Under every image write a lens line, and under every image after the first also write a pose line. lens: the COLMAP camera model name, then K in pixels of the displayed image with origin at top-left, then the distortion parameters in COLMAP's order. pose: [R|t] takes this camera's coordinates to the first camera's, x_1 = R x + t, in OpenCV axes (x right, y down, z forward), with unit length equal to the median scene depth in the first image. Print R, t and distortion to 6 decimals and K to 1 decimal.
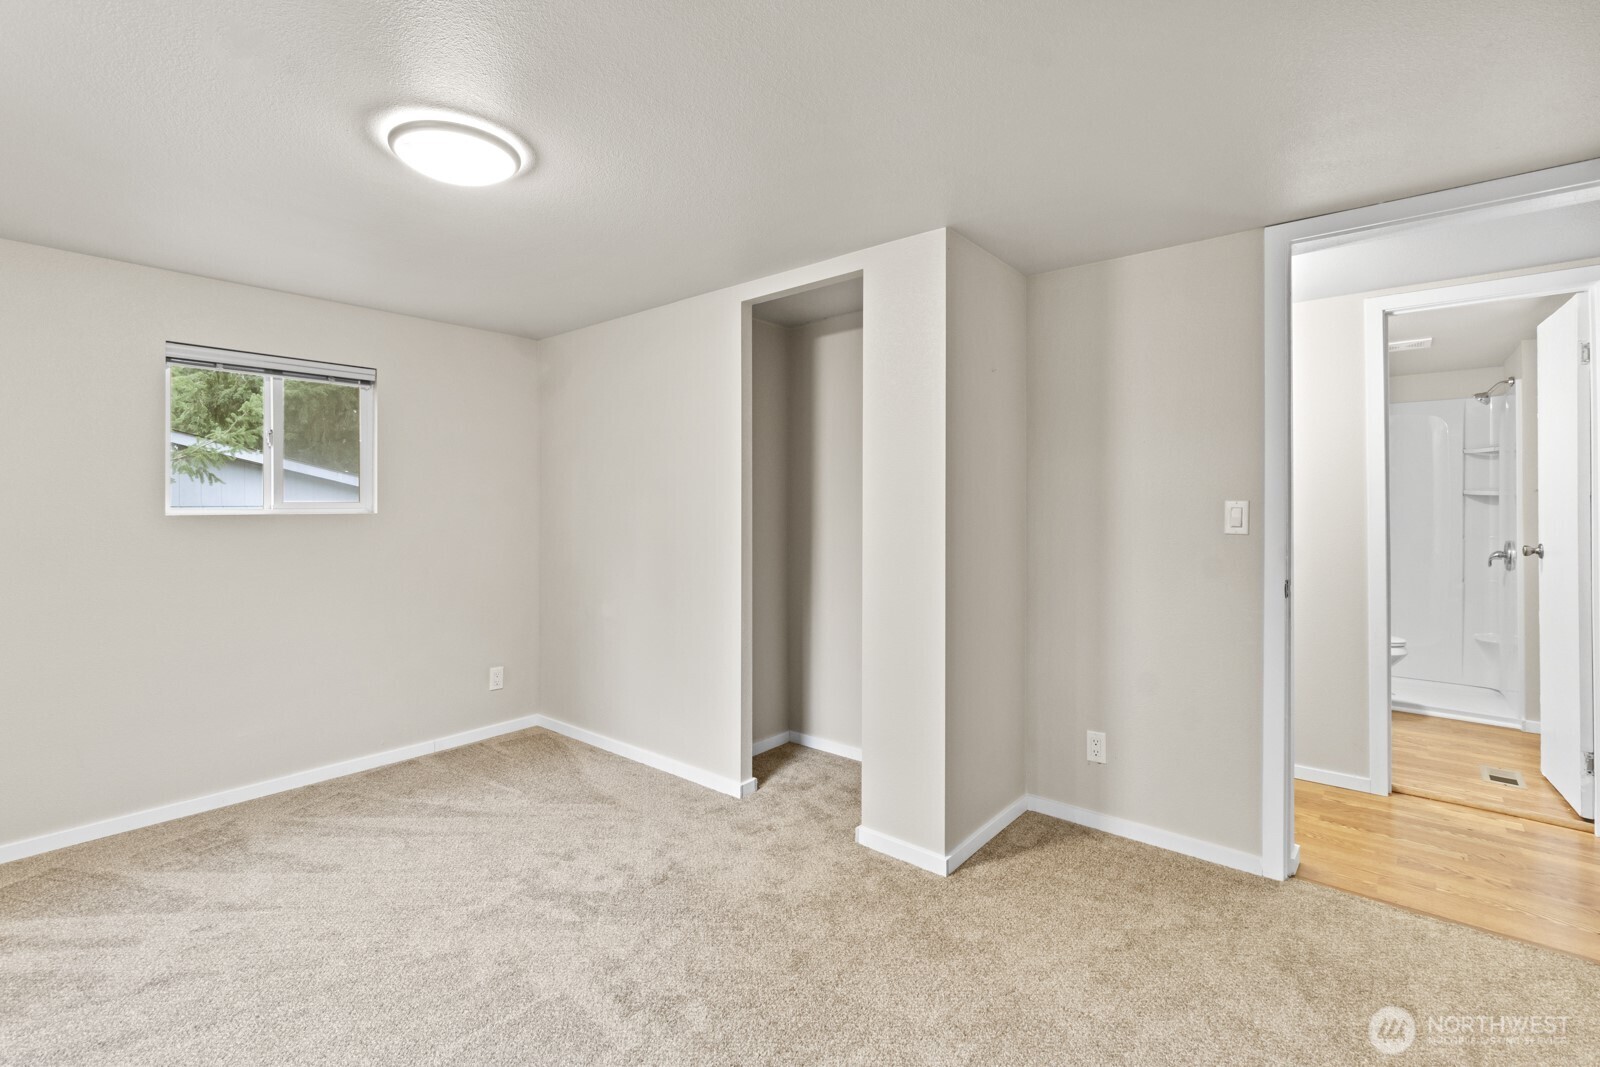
lens RADIAL K [[697.7, 0, 800.8], [0, 697.7, 518.7], [0, 0, 1]] dist [-0.001262, -0.000303]
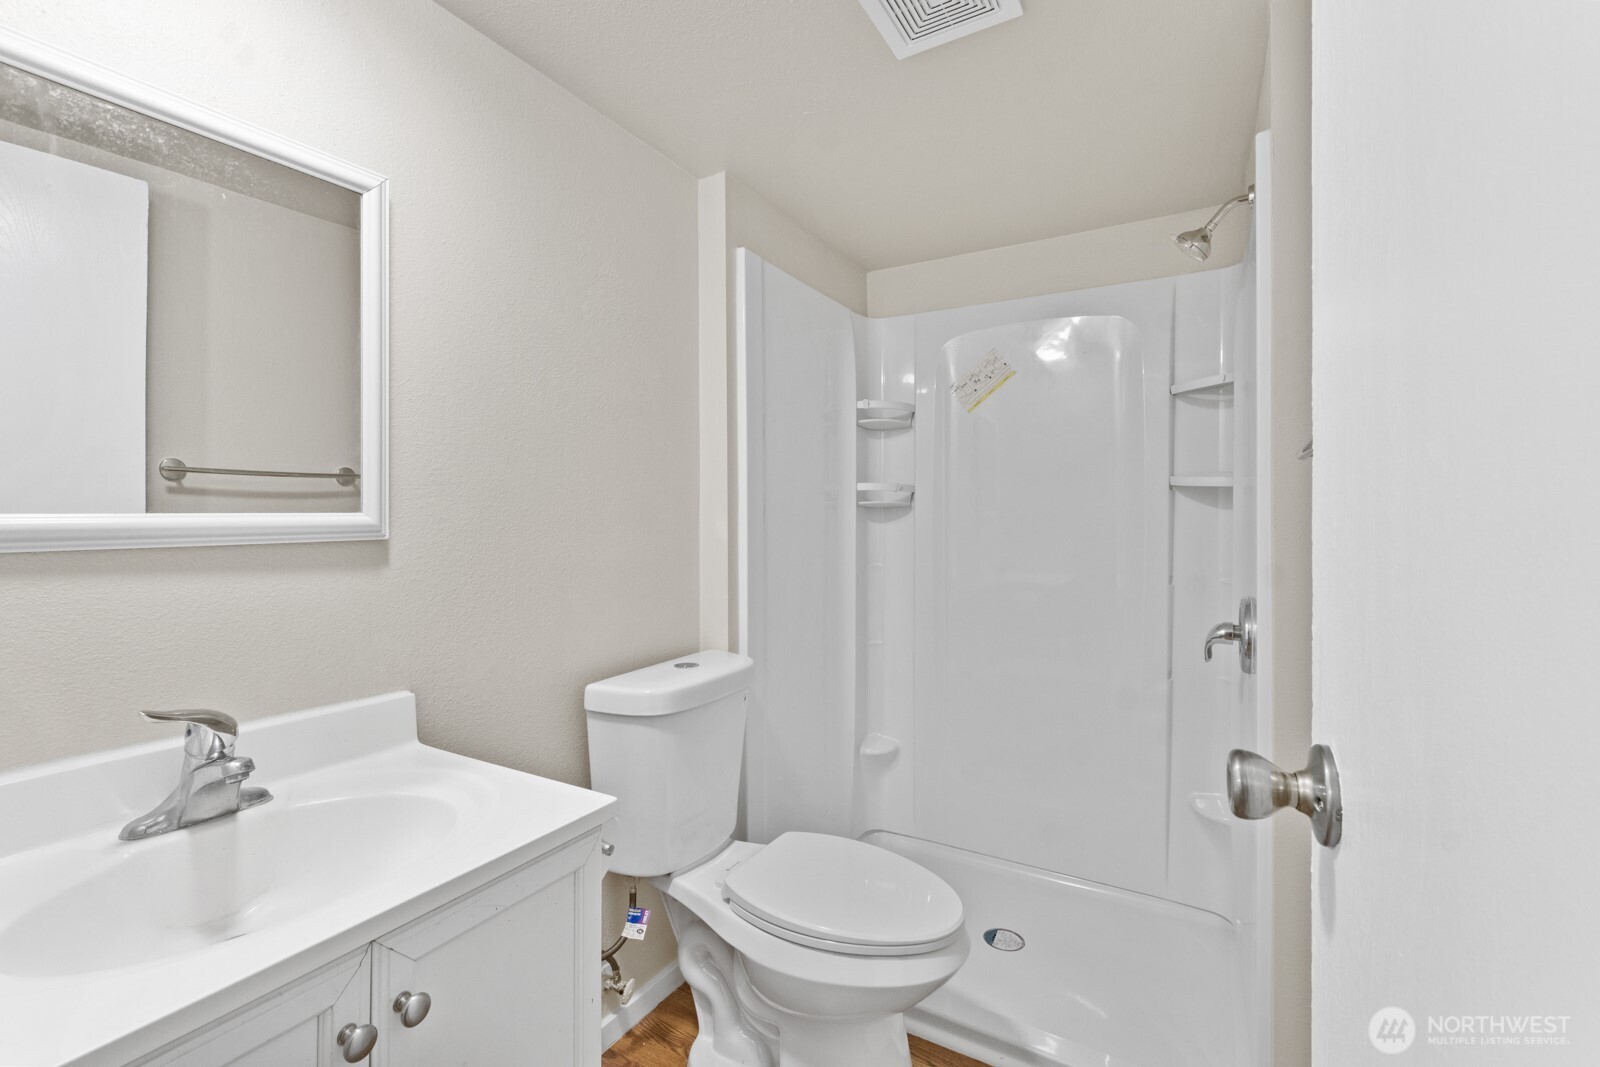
lens RADIAL K [[697.7, 0, 800.8], [0, 697.7, 518.7], [0, 0, 1]] dist [-0.001262, -0.000303]
pose [[0.983455, 0.008967, 0.180928, 0.569022], [-0.007920, 0.999947, -0.006506, -0.007378], [-0.180977, 0.004966, 0.983475, 0.537340]]
